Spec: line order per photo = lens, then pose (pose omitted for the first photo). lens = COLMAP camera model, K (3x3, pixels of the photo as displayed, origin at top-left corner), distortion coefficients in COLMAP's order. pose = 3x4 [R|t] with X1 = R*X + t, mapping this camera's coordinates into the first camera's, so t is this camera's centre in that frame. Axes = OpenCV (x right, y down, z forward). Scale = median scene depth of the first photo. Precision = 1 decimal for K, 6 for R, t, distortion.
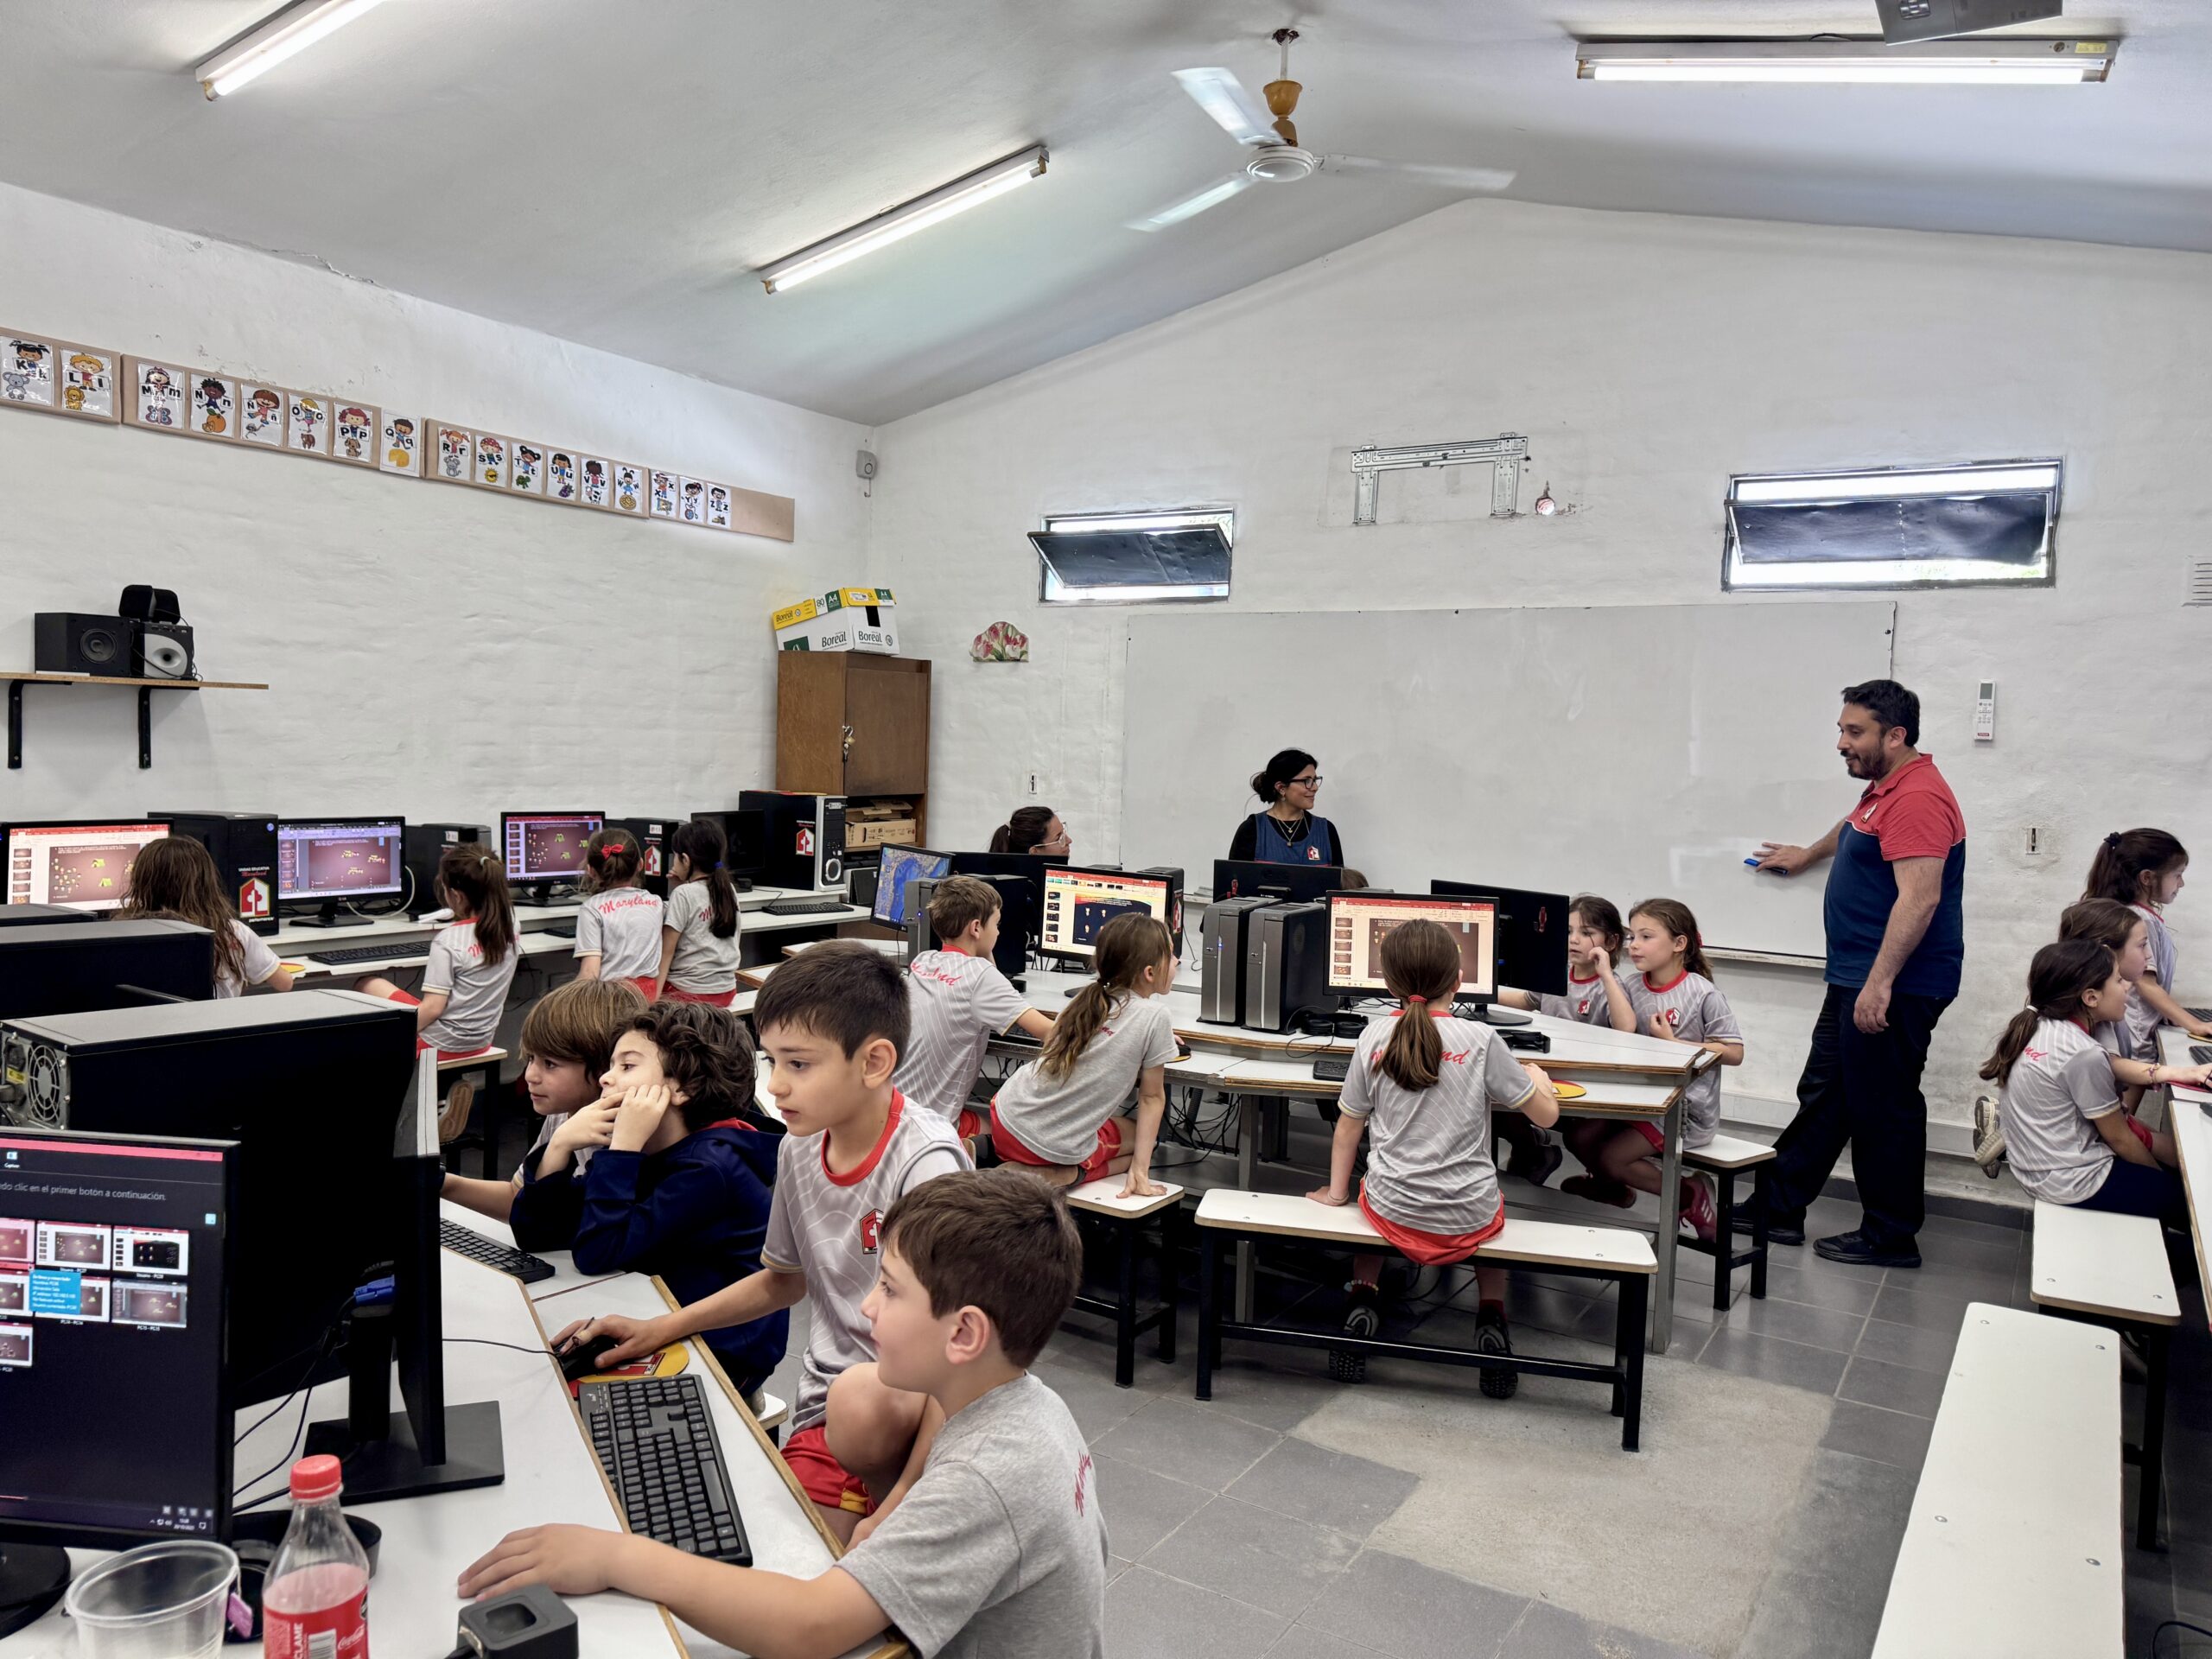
lens RADIAL K [[1508.3, 0, 1120.3], [0, 1508.3, 827.9], [0, 0, 1]] dist [0.039755, -0.056417]
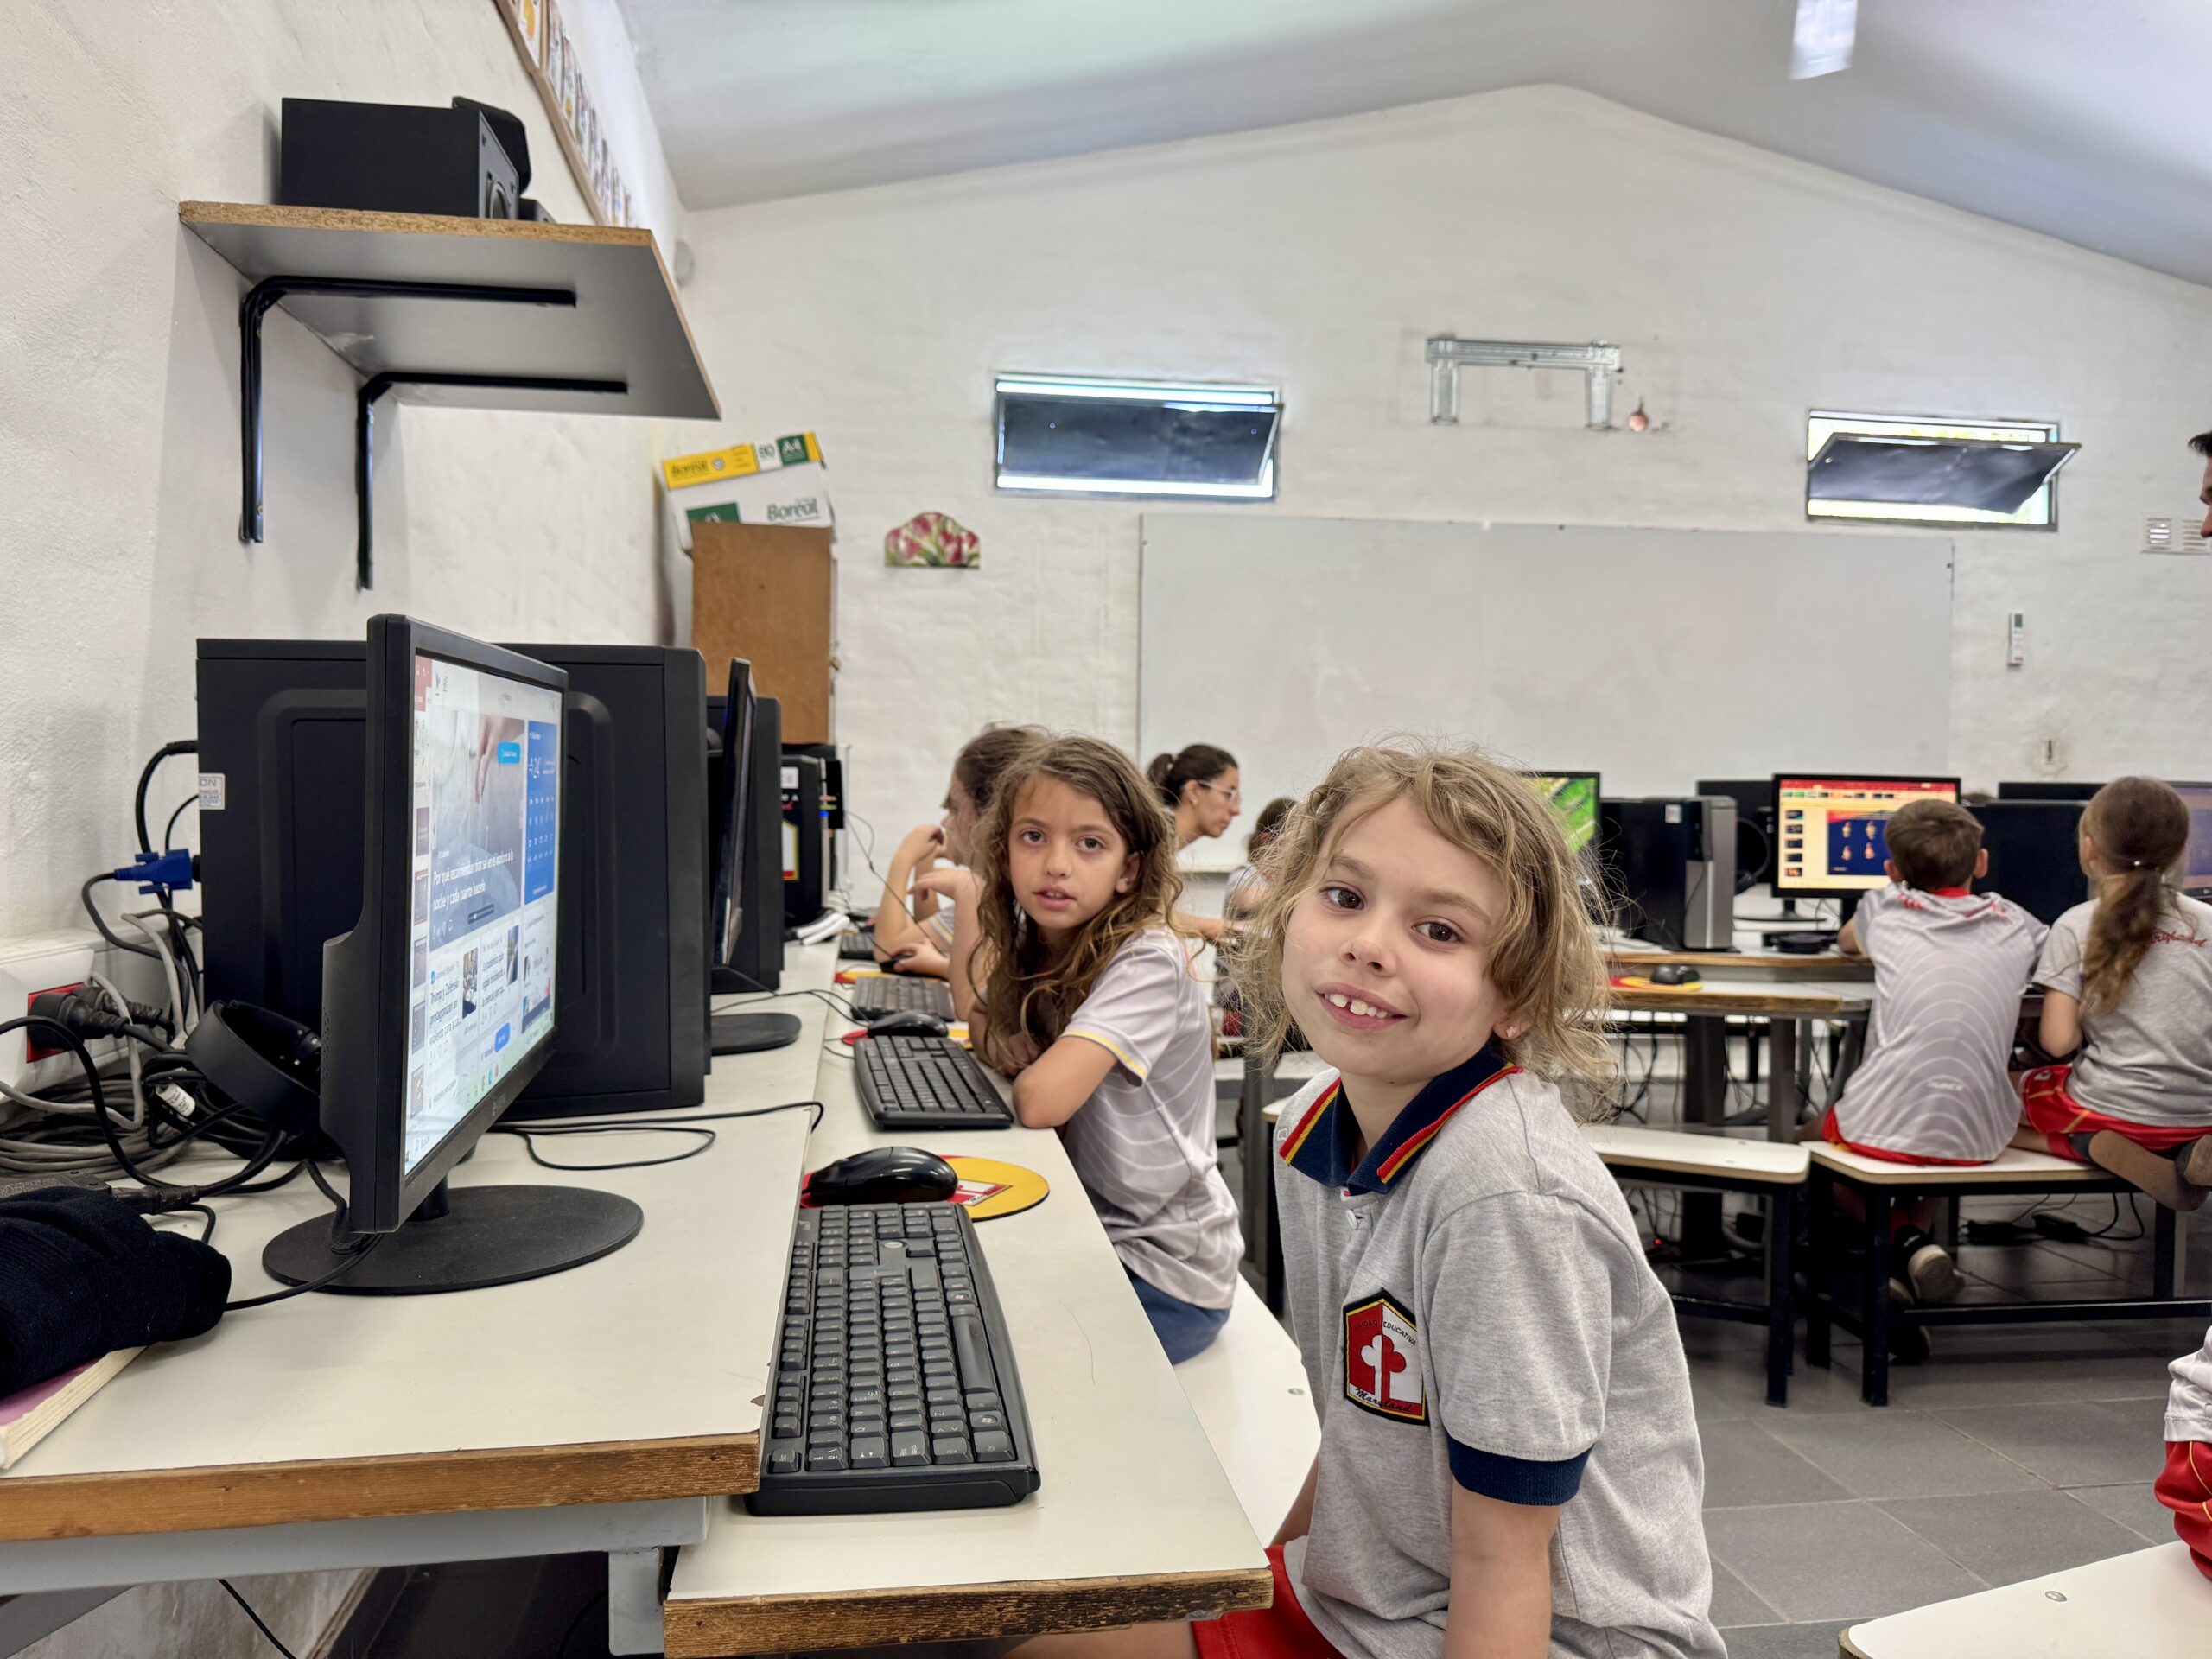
lens RADIAL K [[1508.3, 0, 1091.4], [0, 1508.3, 836.9], [0, 0, 1]] dist [0.039755, -0.056417]
pose [[0.771554, -0.043622, 0.634667, -0.583239], [0.055456, 0.998460, 0.001209, 0.026627], [-0.633742, 0.034263, 0.772785, 0.476532]]
